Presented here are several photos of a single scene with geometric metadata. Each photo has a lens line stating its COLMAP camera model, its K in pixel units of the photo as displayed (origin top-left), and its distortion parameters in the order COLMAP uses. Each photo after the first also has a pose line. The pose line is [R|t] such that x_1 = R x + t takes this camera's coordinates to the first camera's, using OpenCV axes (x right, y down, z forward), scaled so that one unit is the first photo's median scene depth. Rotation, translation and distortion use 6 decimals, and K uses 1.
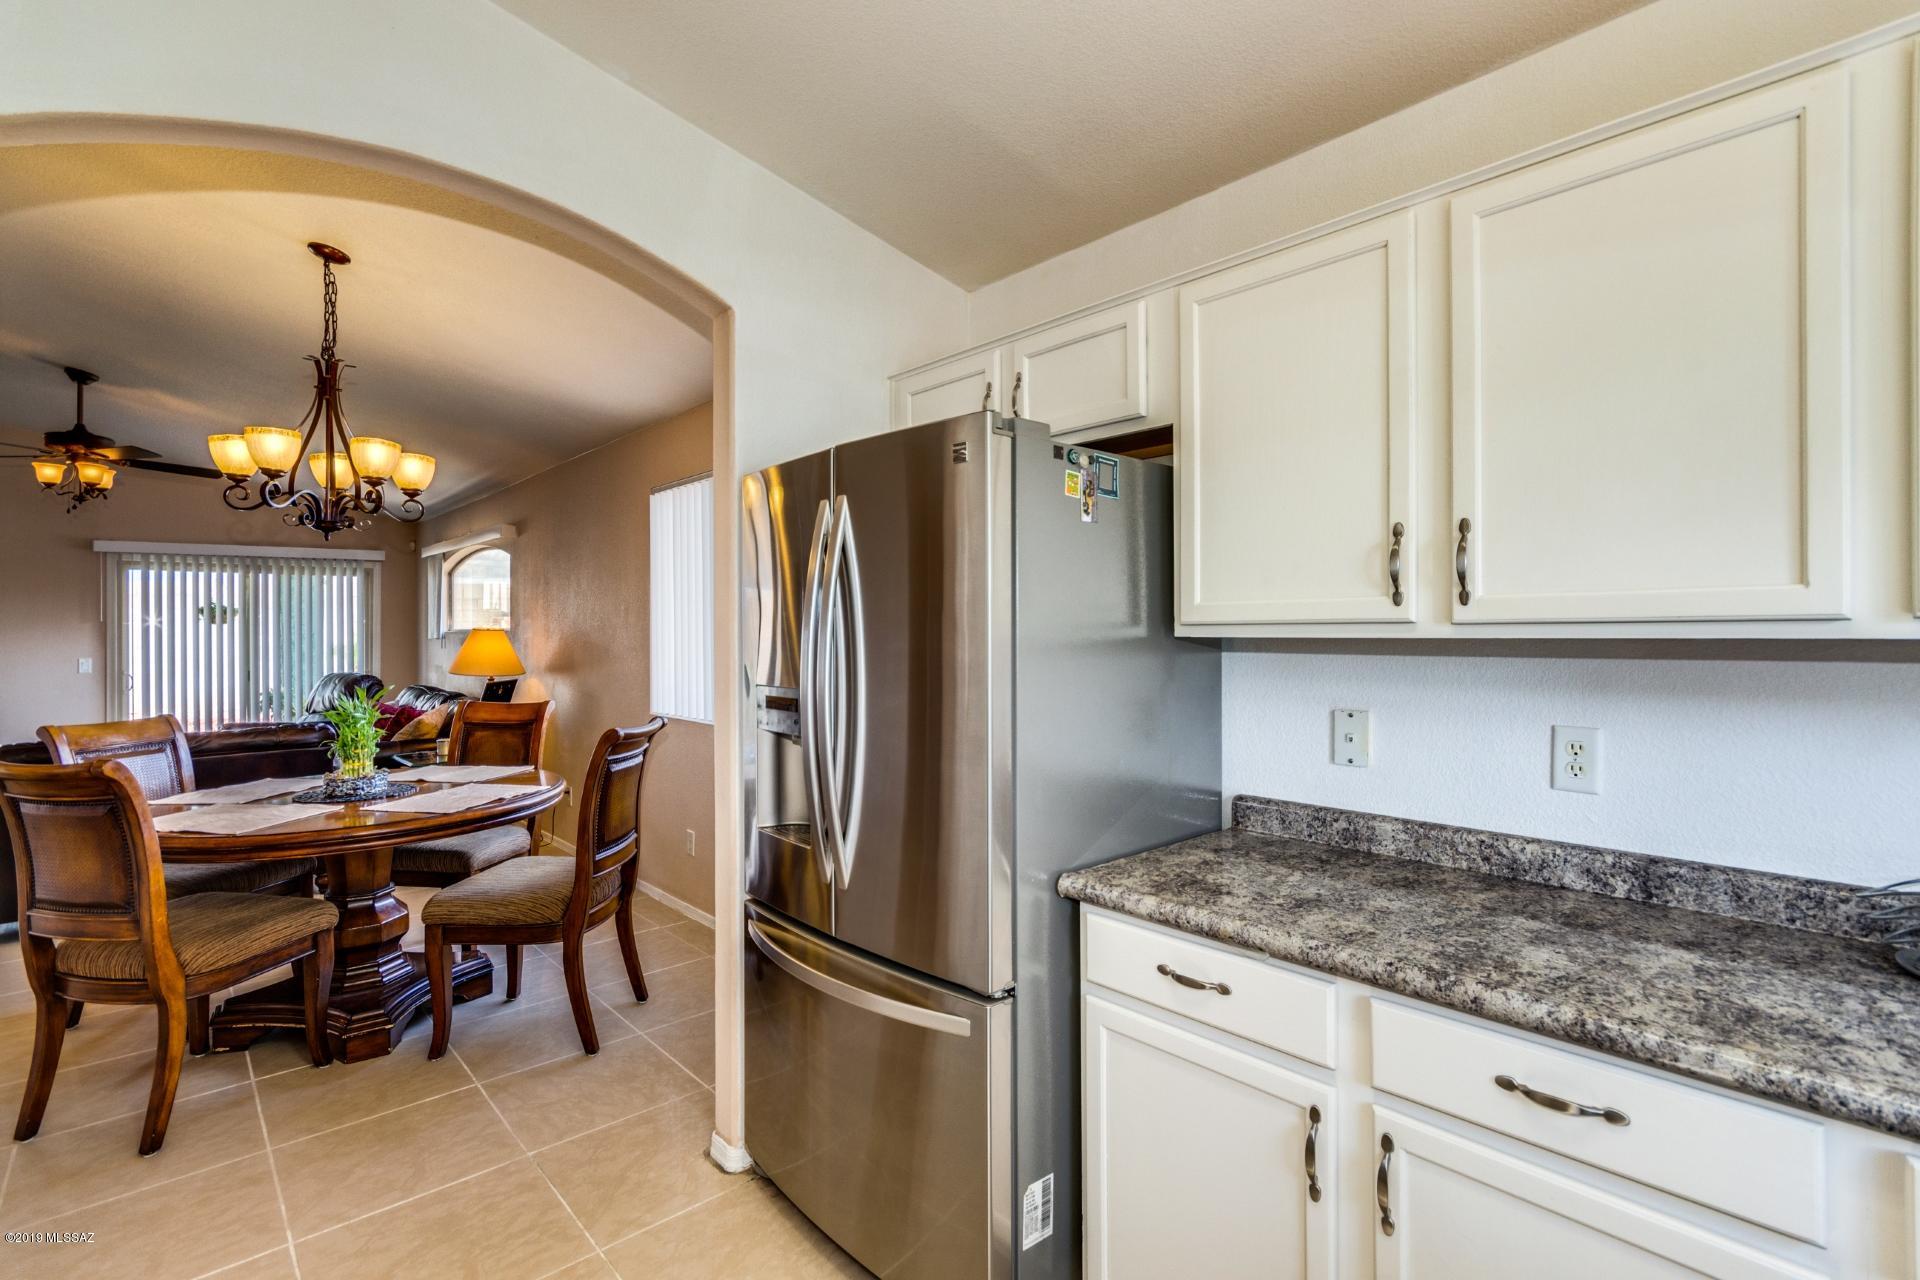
lens RADIAL K [[893.5, 0, 961.2], [0, 893.5, 620.6], [0, 0, 1]] dist [-0.003719, 0.001725]
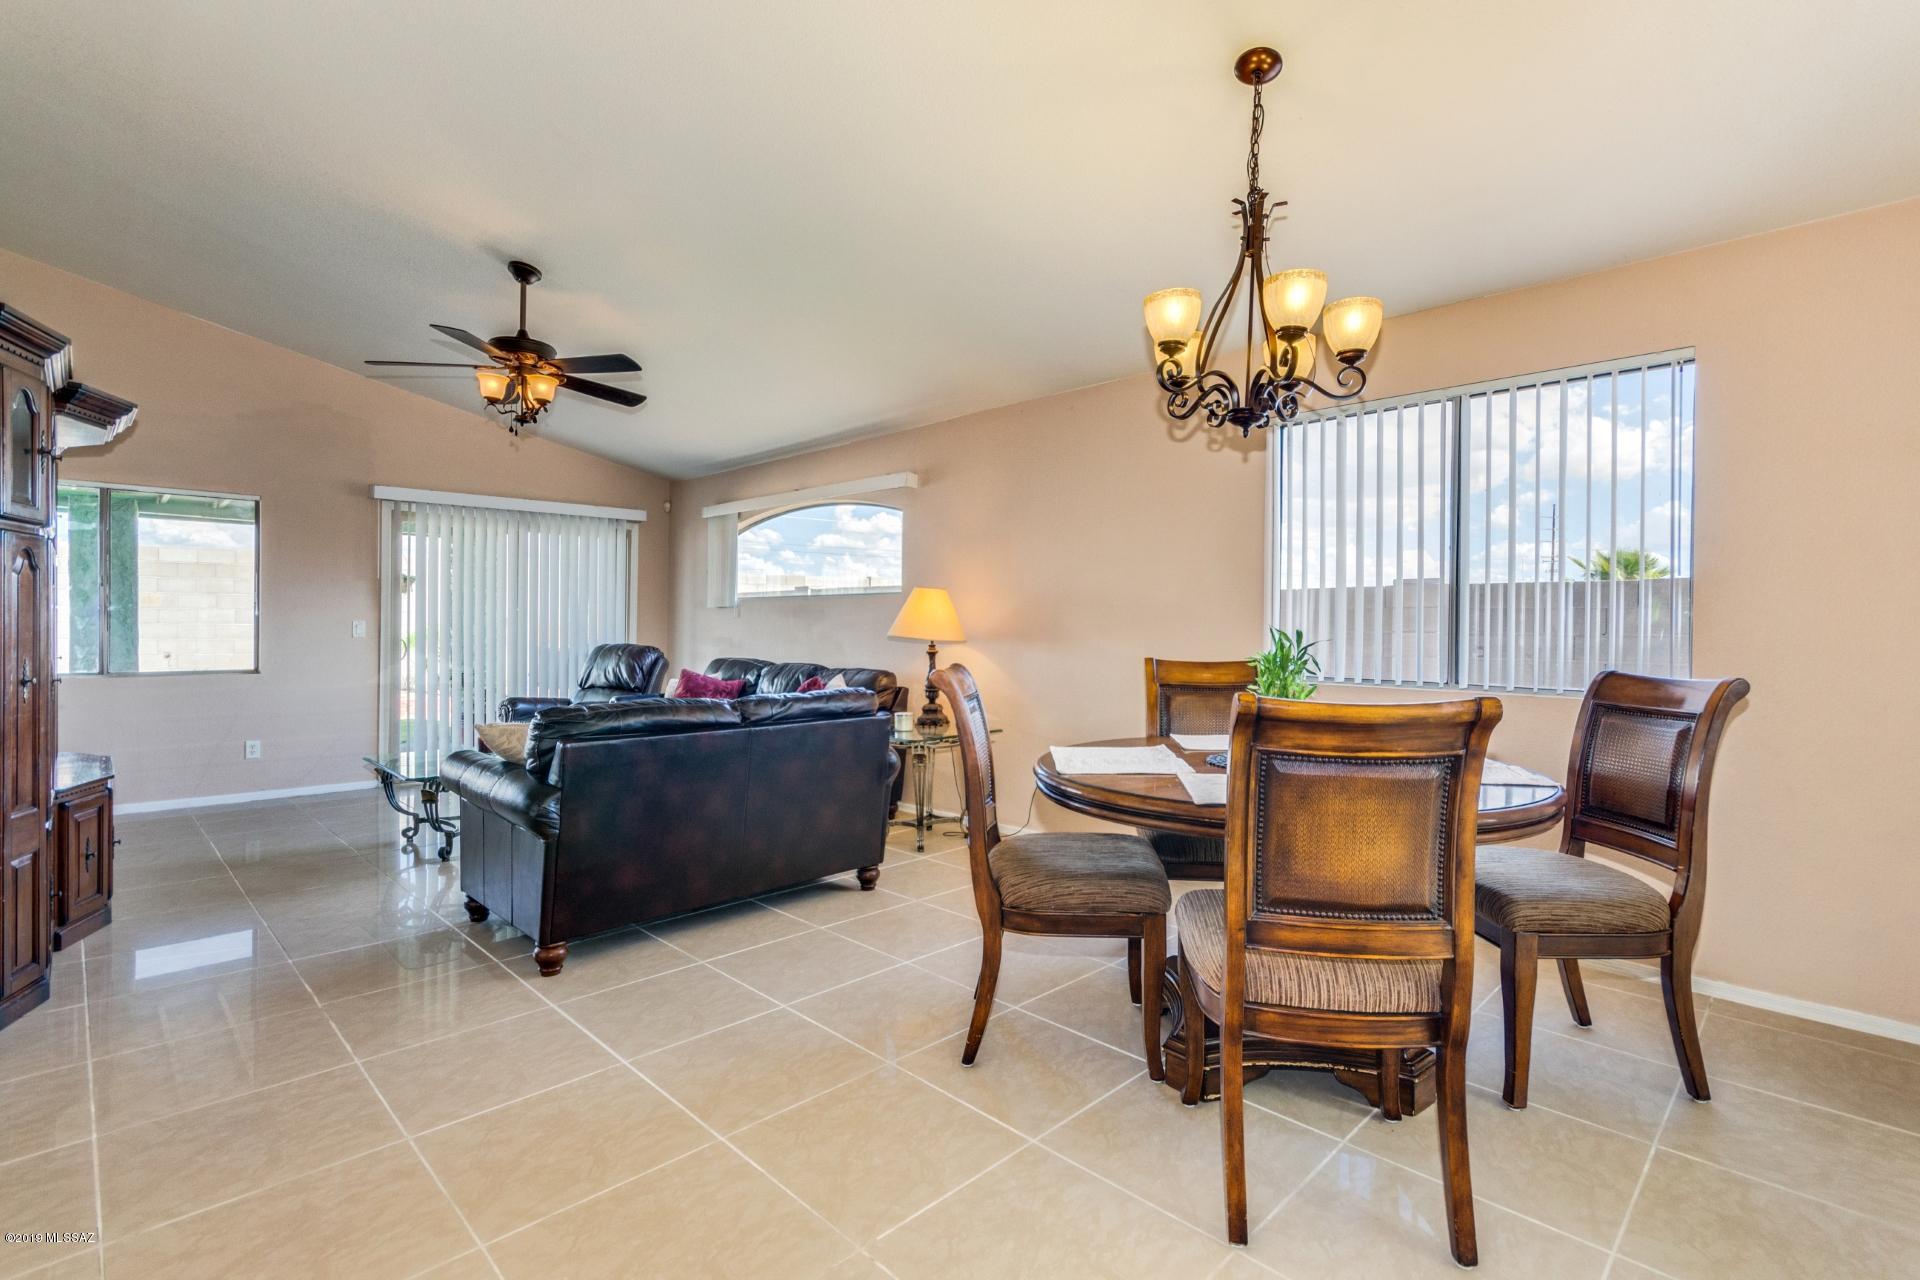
lens RADIAL K [[893.5, 0, 962.2], [0, 893.5, 632.3], [0, 0, 1]] dist [-0.003719, 0.001725]
pose [[0.998997, 0.017512, 0.041213, -0.600795], [-0.018060, 0.999753, 0.012942, 0.044710], [-0.040976, -0.013674, 0.999067, 0.142009]]
